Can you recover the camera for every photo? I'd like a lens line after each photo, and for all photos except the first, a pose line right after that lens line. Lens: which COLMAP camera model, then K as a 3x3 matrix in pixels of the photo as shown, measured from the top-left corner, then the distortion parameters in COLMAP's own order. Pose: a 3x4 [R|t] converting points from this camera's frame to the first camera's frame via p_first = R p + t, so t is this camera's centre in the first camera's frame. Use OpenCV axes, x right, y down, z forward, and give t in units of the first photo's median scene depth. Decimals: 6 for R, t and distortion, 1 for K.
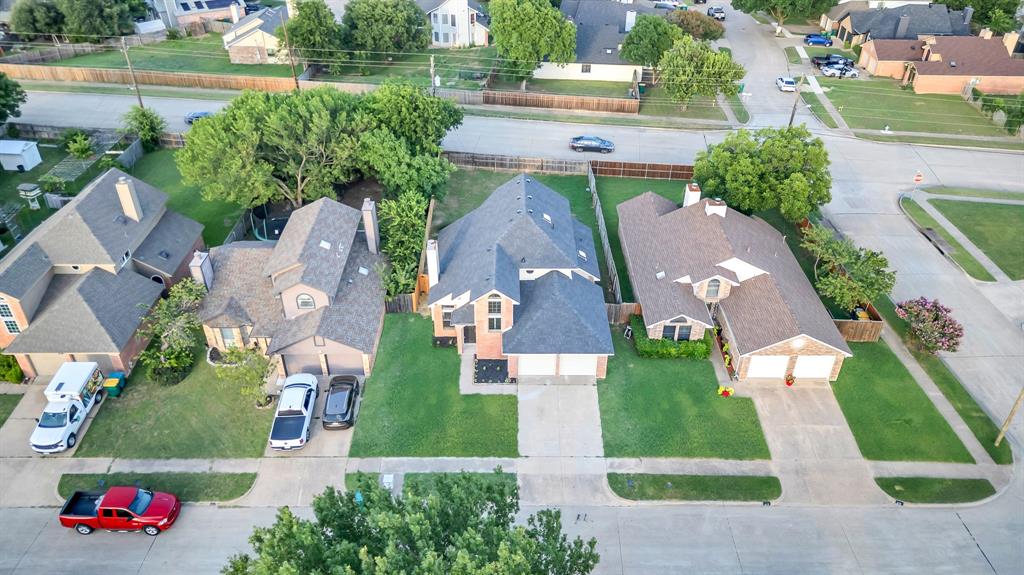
lens RADIAL K [[731.4, 0, 512.0], [0, 731.4, 287.5], [0, 0, 1]] dist [0.074471, -0.078969]
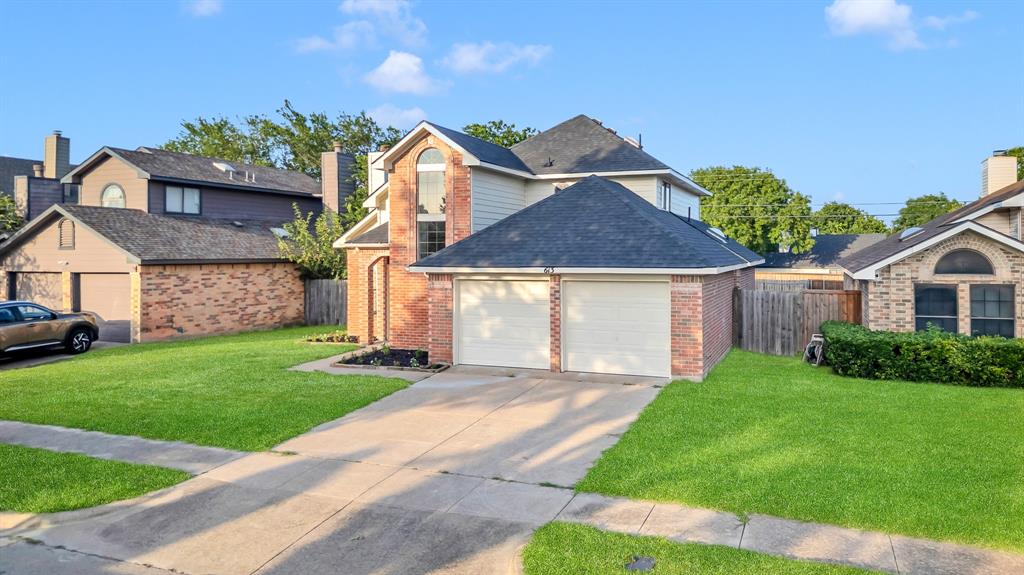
lens RADIAL K [[731.4, 0, 512.0], [0, 731.4, 287.5], [0, 0, 1]] dist [0.074471, -0.078969]
pose [[0.927906, 0.007657, -0.372735, 0.164372], [-0.205608, 0.844506, -0.494504, 0.254788], [0.310991, 0.535491, 0.785197, 0.685396]]
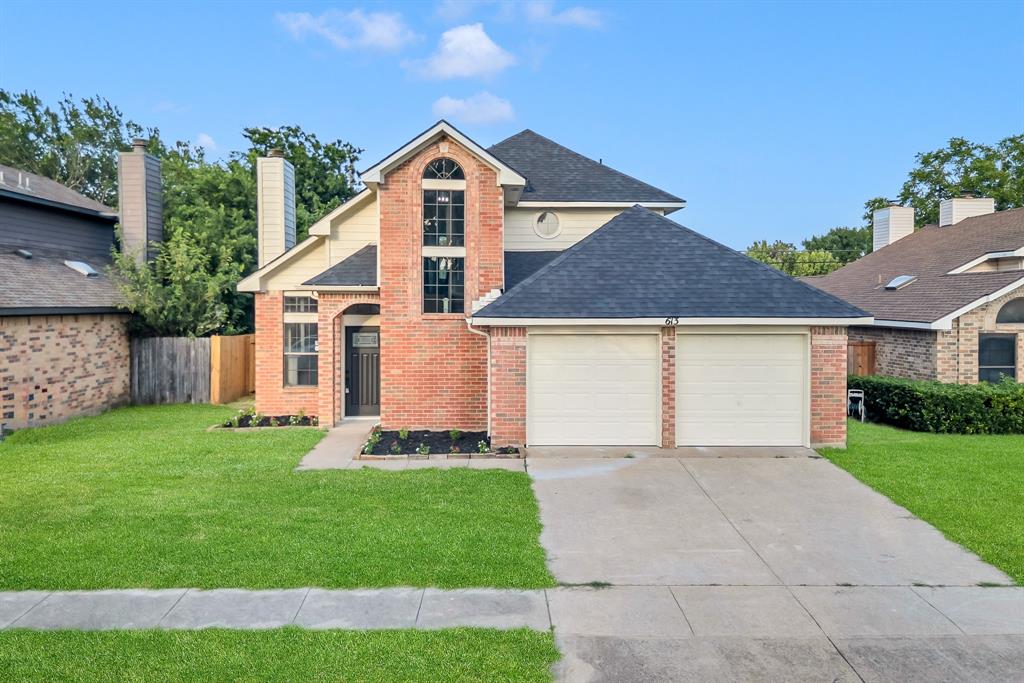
lens RADIAL K [[878.8, 0, 512.0], [0, 878.8, 341.5], [0, 0, 1]] dist [0.044020, -0.001757]
pose [[0.999532, -0.007381, 0.029702, -0.006203], [0.022137, 0.844502, -0.535095, 0.256793], [-0.021133, 0.535502, 0.844269, 0.681948]]
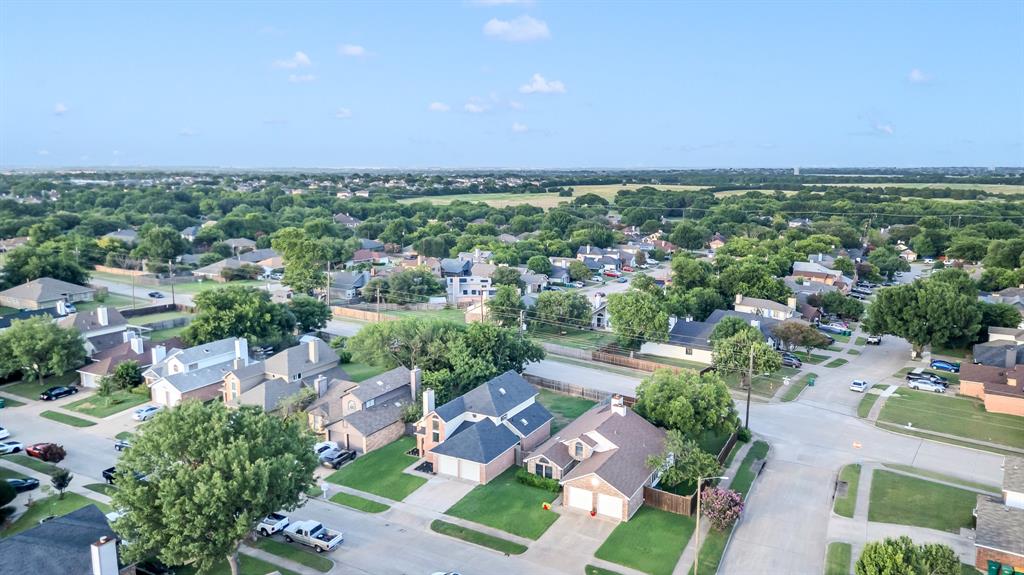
lens RADIAL K [[731.4, 0, 512.0], [0, 731.4, 287.5], [0, 0, 1]] dist [0.074471, -0.078969]
pose [[0.872681, 0.078605, -0.481921, 0.863058], [-0.276098, 0.893469, -0.354235, 0.276843], [0.402737, 0.442192, 0.801417, -0.385357]]
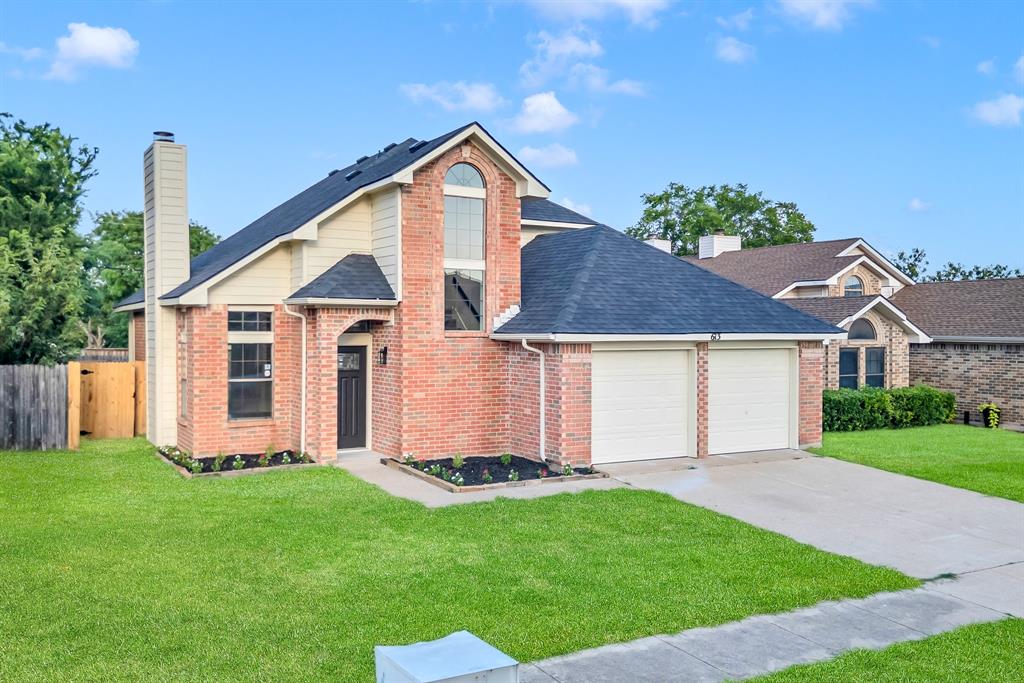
lens RADIAL K [[890.4, 0, 513.7], [0, 890.4, 359.5], [0, 0, 1]] dist [0.045658, 0.000715]
pose [[0.869578, -0.022635, 0.493276, -0.170251], [0.286517, 0.836722, -0.466695, 0.226582], [-0.402172, 0.547160, 0.734080, 0.729809]]
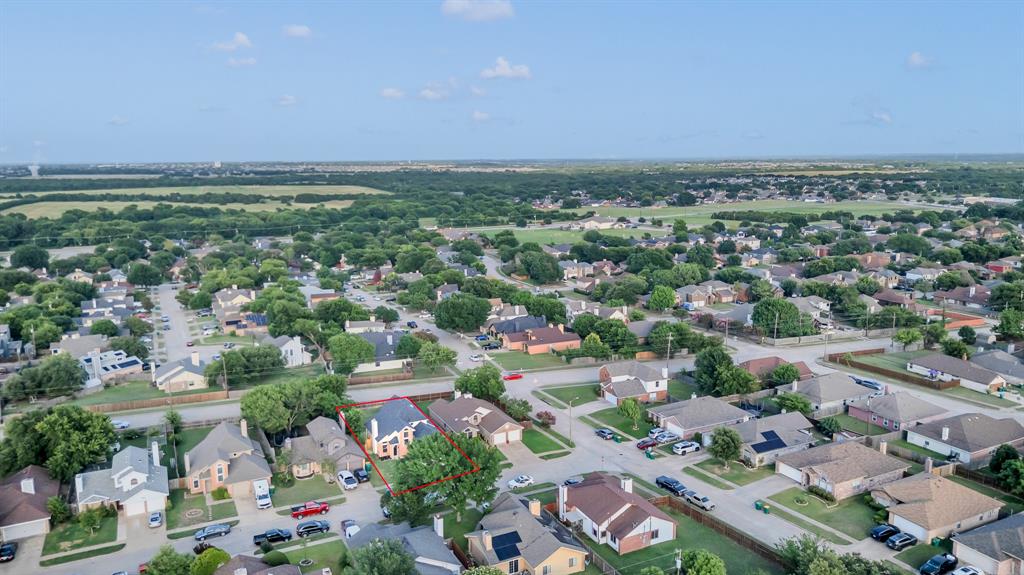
lens RADIAL K [[731.4, 0, 512.0], [0, 731.4, 287.5], [0, 0, 1]] dist [0.074471, -0.078969]
pose [[0.900789, -0.092507, 0.424289, -0.757008], [0.259403, 0.898198, -0.354894, 0.591980], [-0.348266, 0.429747, 0.833084, -1.626866]]
